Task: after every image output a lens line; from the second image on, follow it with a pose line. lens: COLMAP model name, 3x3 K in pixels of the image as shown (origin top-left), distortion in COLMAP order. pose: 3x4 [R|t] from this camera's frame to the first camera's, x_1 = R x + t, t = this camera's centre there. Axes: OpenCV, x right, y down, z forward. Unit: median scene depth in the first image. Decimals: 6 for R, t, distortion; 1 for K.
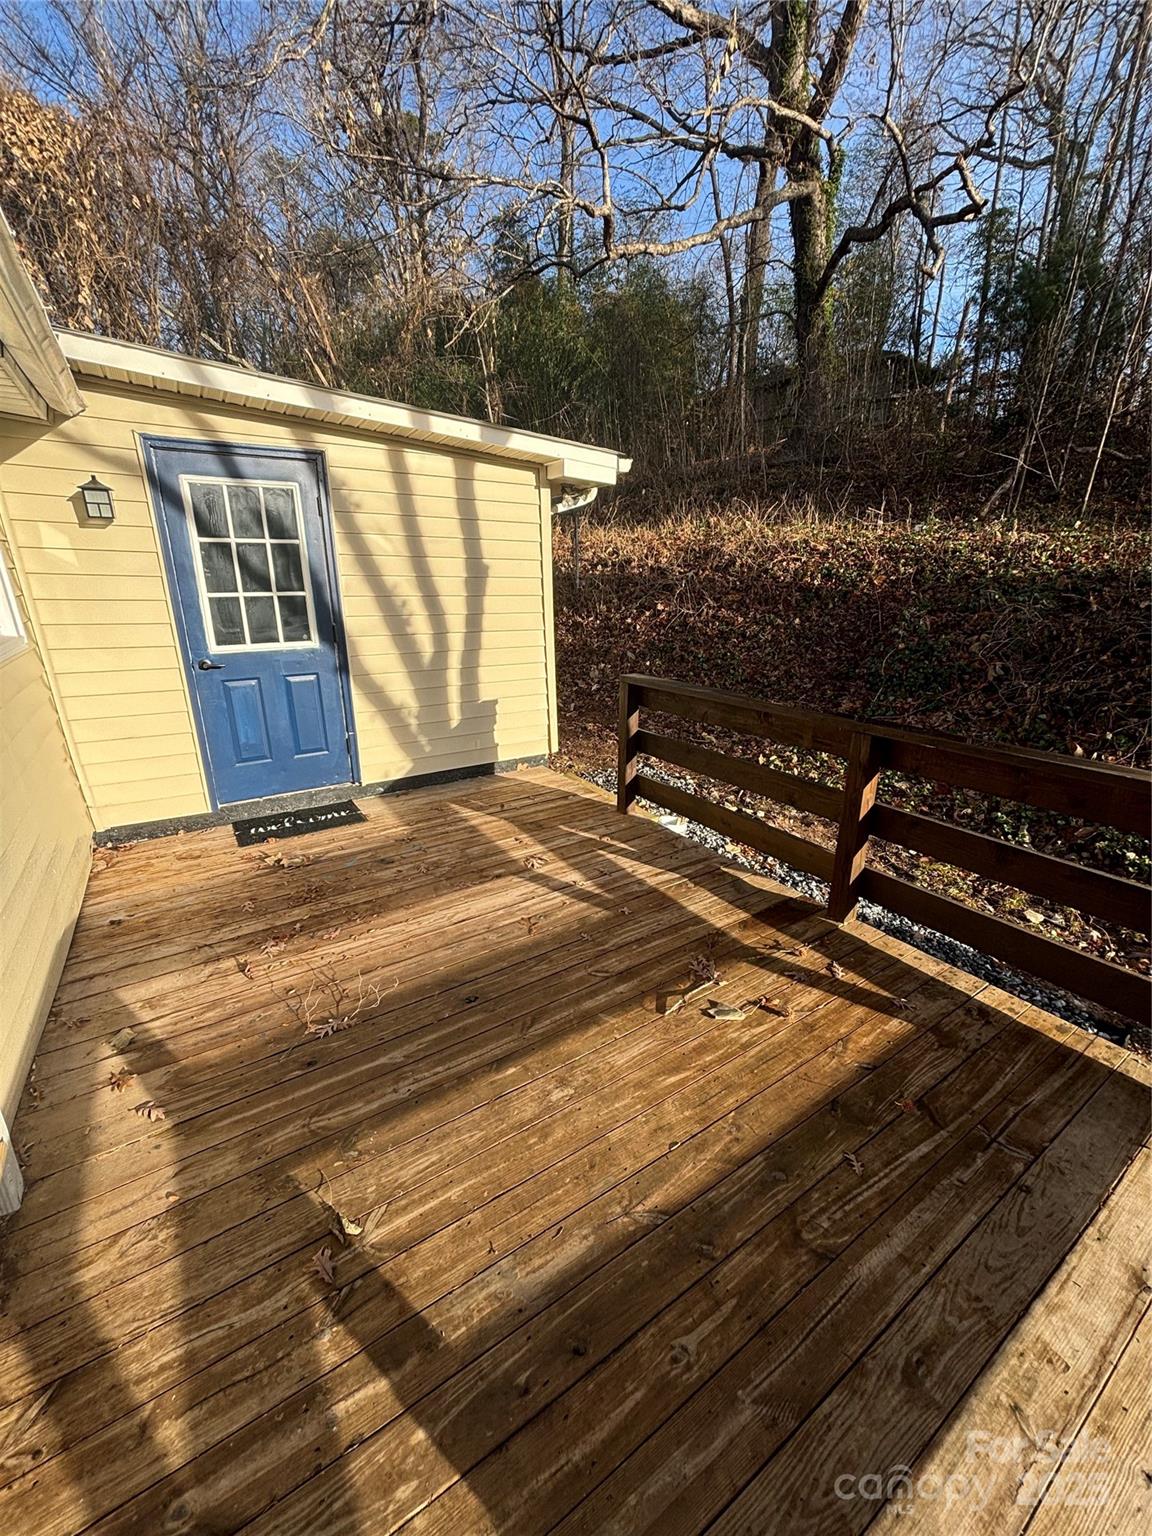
lens RADIAL K [[620.0, 0, 574.0], [0, 620.0, 768.6], [0, 0, 1]] dist [0.022150, -0.000185]
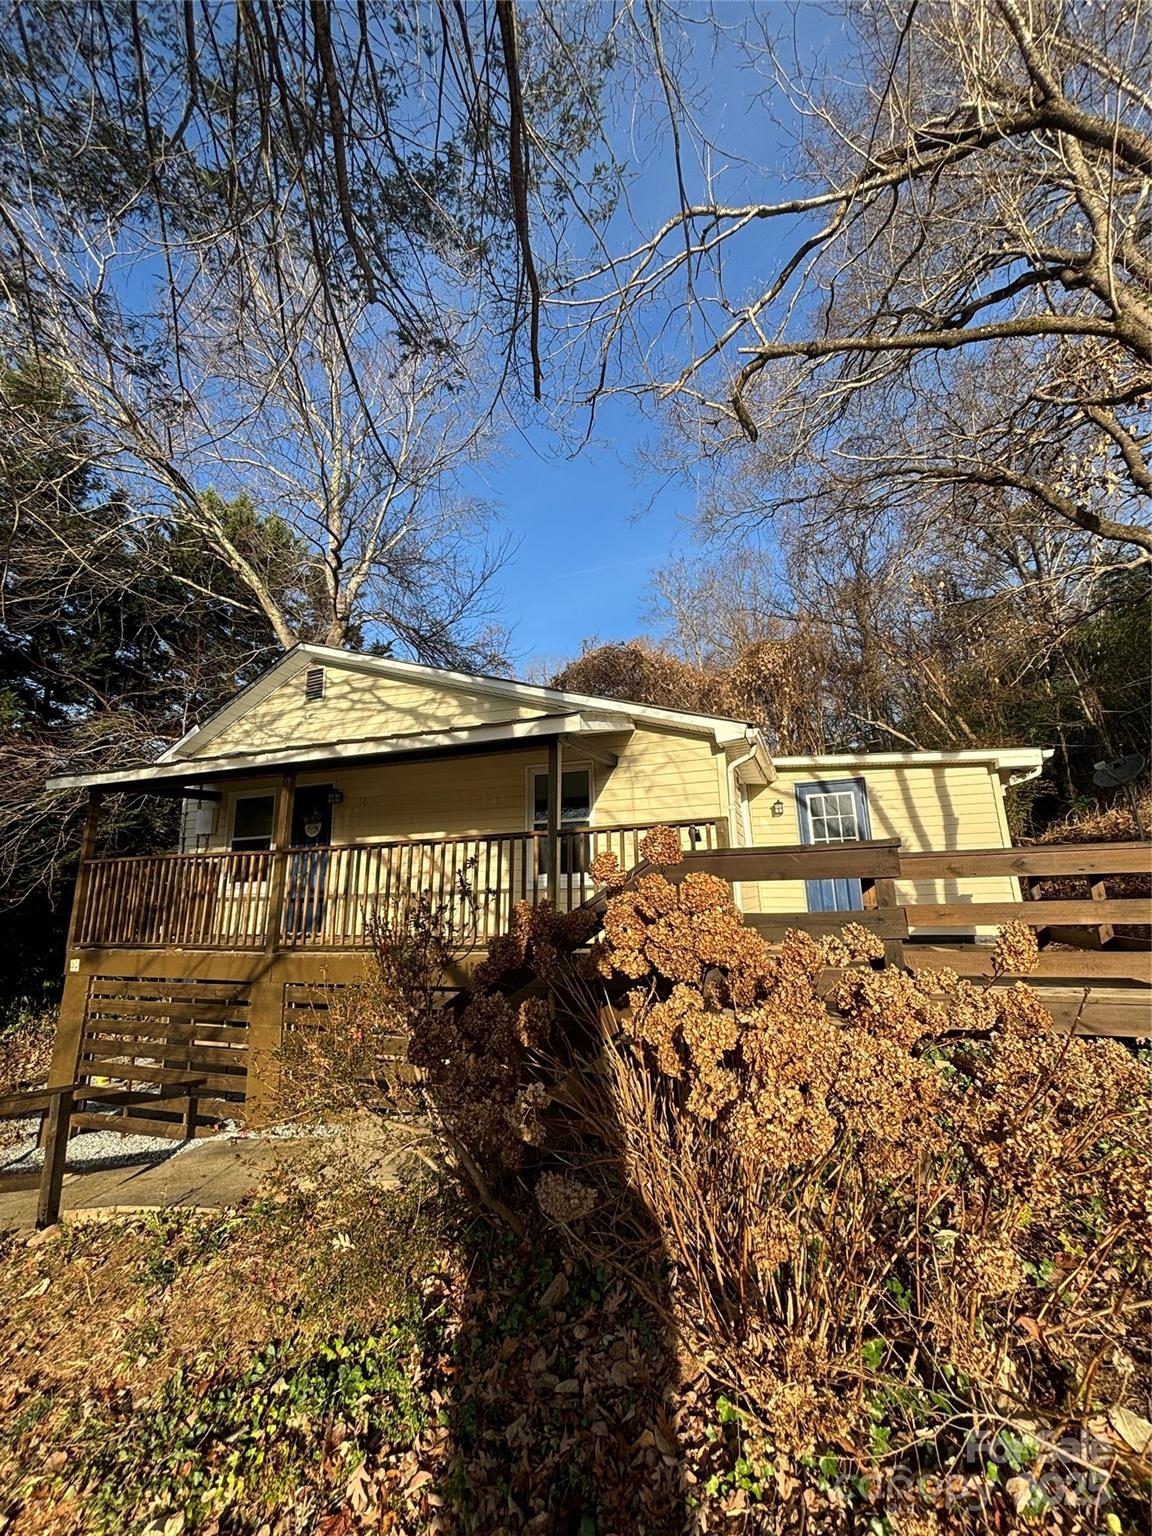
lens RADIAL K [[620.0, 0, 573.7], [0, 620.0, 768.8], [0, 0, 1]] dist [0.022150, -0.000185]
pose [[0.601029, -0.188376, -0.776710, 0.733672], [-0.224034, 0.893155, -0.389978, 0.589604], [0.767185, 0.408397, 0.494610, -0.951565]]
